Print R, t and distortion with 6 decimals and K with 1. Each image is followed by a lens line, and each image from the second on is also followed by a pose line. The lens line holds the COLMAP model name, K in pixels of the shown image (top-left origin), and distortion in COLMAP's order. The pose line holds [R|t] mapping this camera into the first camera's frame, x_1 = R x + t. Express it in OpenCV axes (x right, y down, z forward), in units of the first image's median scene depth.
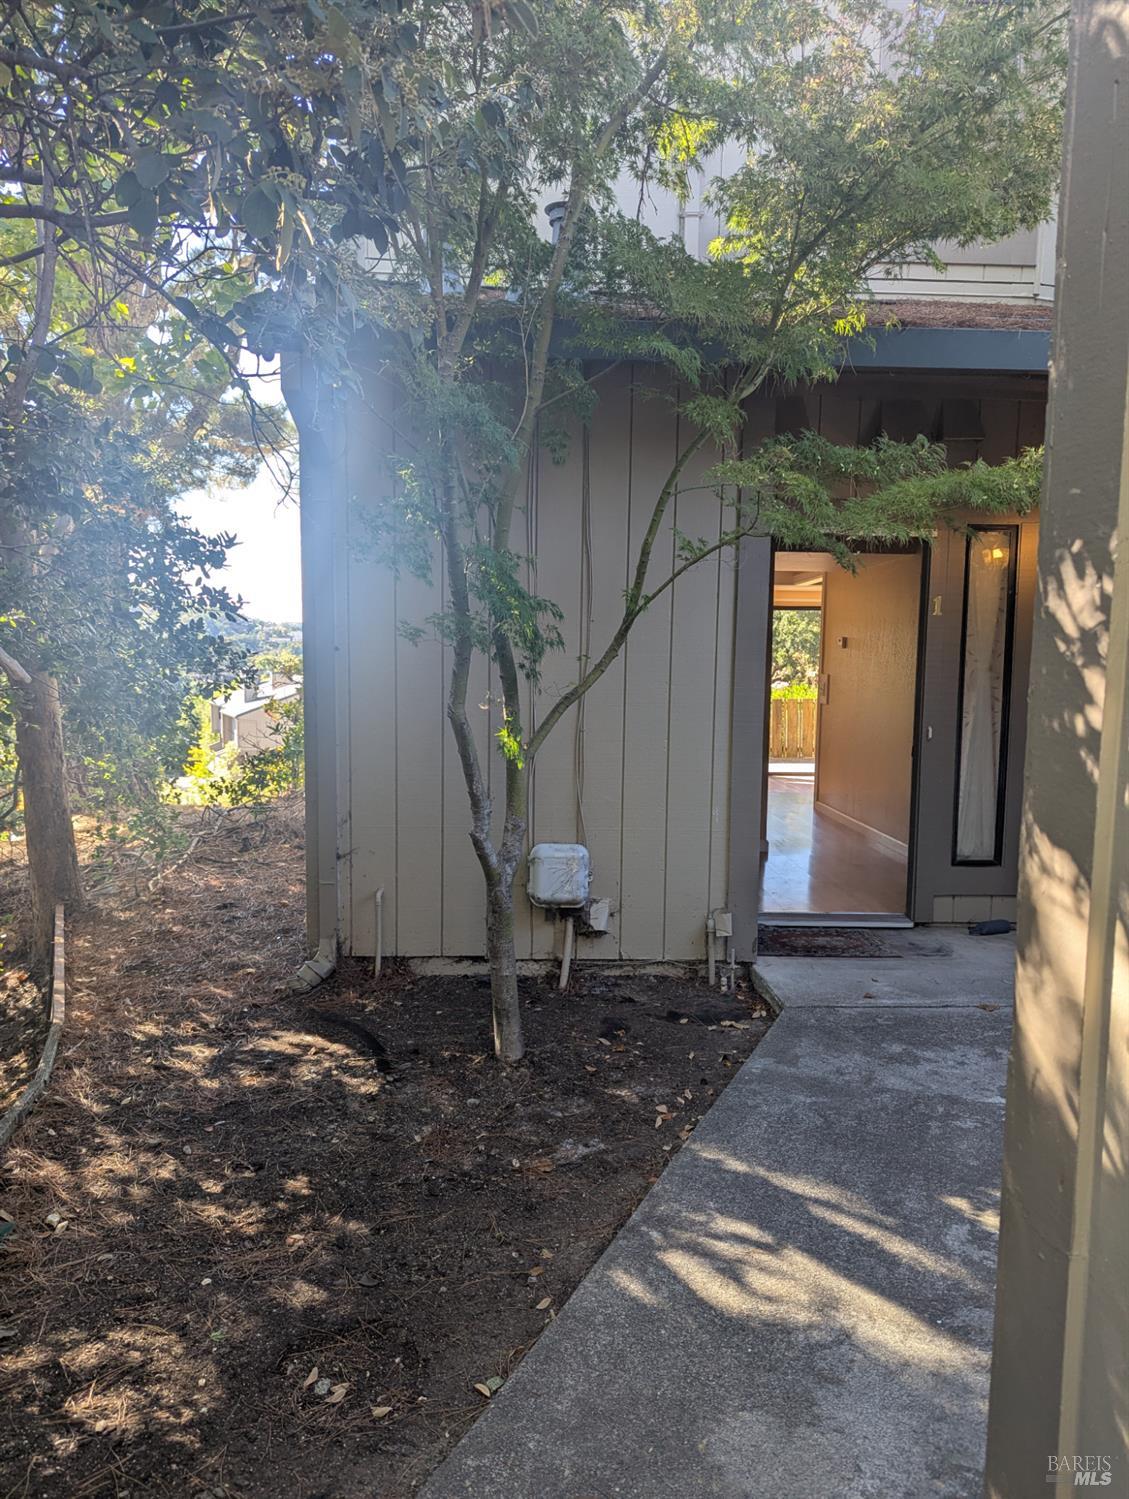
lens RADIAL K [[1057.0, 0, 564.0], [0, 1057.0, 763.4], [0, 0, 1]] dist [0.050588, -0.036507]
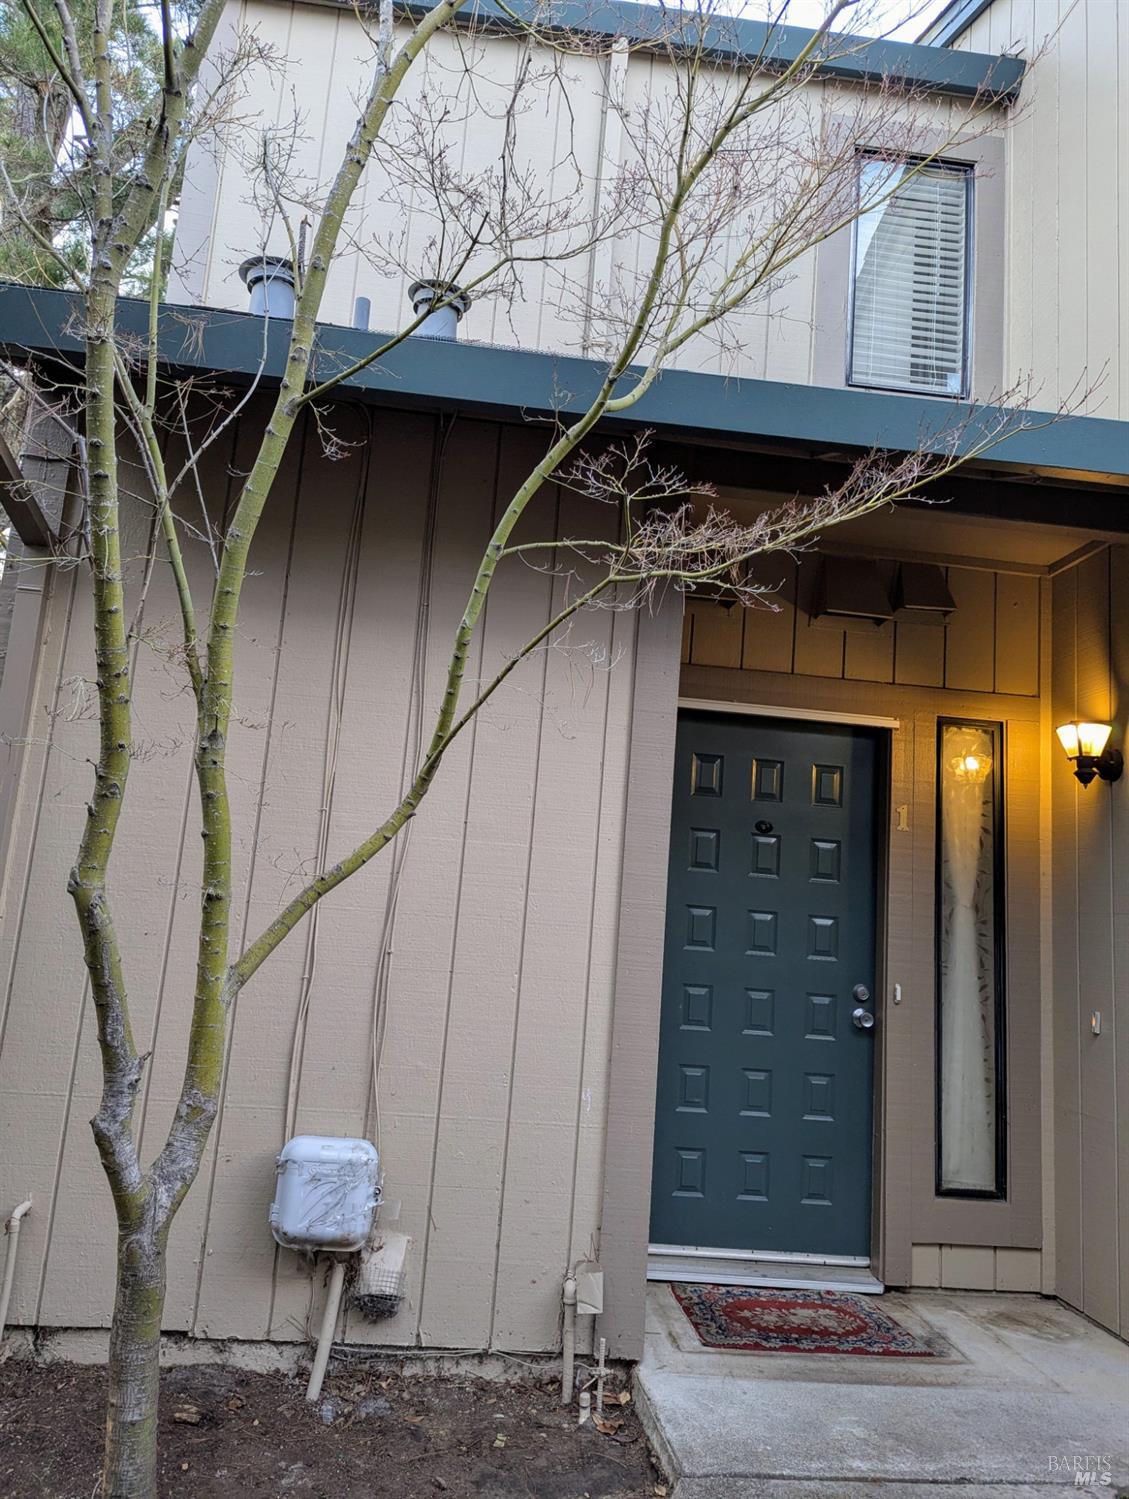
lens RADIAL K [[1057.0, 0, 552.2], [0, 1057.0, 739.1], [0, 0, 1]] dist [0.050588, -0.036507]
pose [[0.996532, 0.069145, 0.046296, 0.078306], [-0.054736, 0.963735, -0.261186, 0.007073], [-0.062677, 0.257746, 0.964178, 0.324230]]
